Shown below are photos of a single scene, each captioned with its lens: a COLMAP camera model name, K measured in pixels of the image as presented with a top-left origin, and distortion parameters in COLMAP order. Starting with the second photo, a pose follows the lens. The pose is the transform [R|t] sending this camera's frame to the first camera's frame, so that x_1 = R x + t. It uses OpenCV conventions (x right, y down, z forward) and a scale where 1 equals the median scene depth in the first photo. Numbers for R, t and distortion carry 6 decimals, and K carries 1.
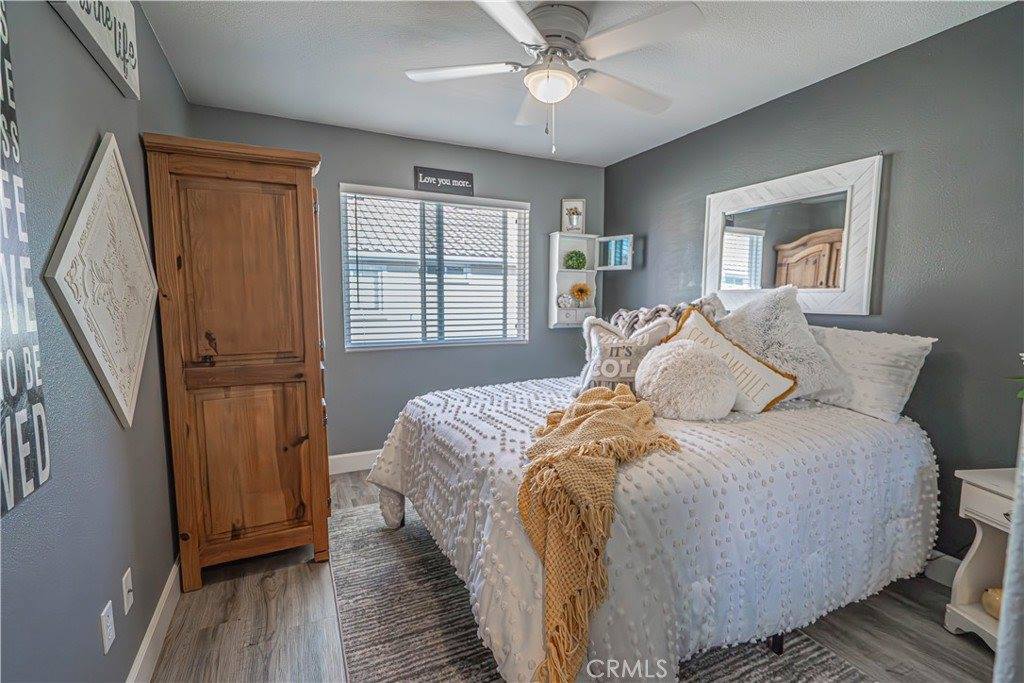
lens RADIAL K [[463.9, 0, 514.8], [0, 463.9, 343.7], [0, 0, 1]] dist [-0.002377, 0.001209]
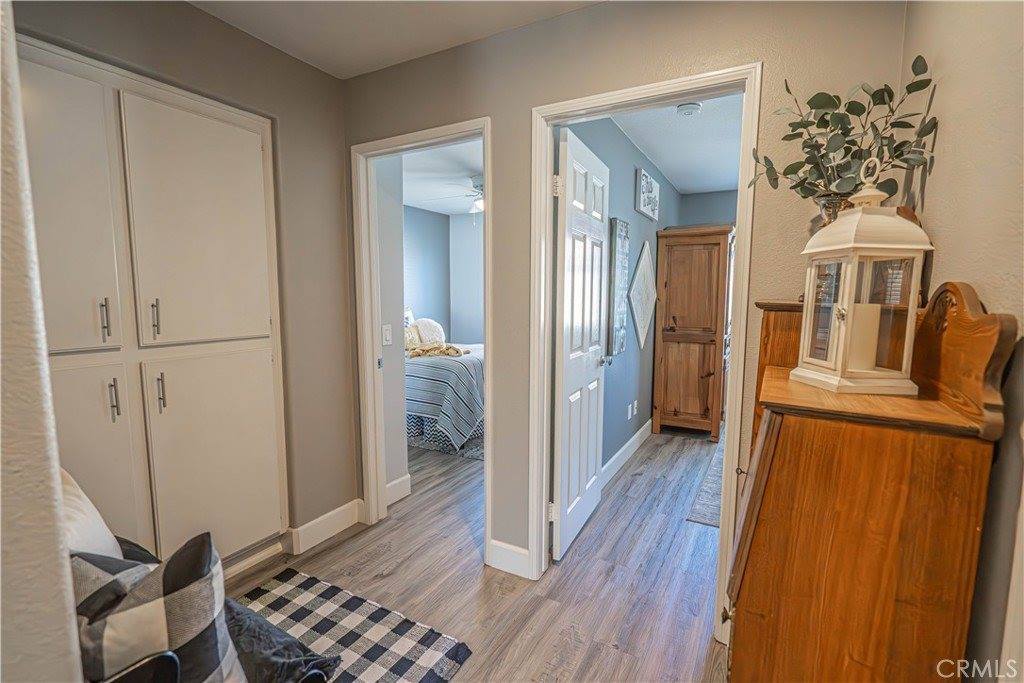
lens RADIAL K [[463.9, 0, 514.8], [0, 463.9, 343.7], [0, 0, 1]] dist [-0.002377, 0.001209]
pose [[0.572129, 0.089924, -0.815219, 0.689917], [-0.087855, 0.994972, 0.048095, 0.064266], [0.815445, 0.044104, 0.577152, -0.849784]]
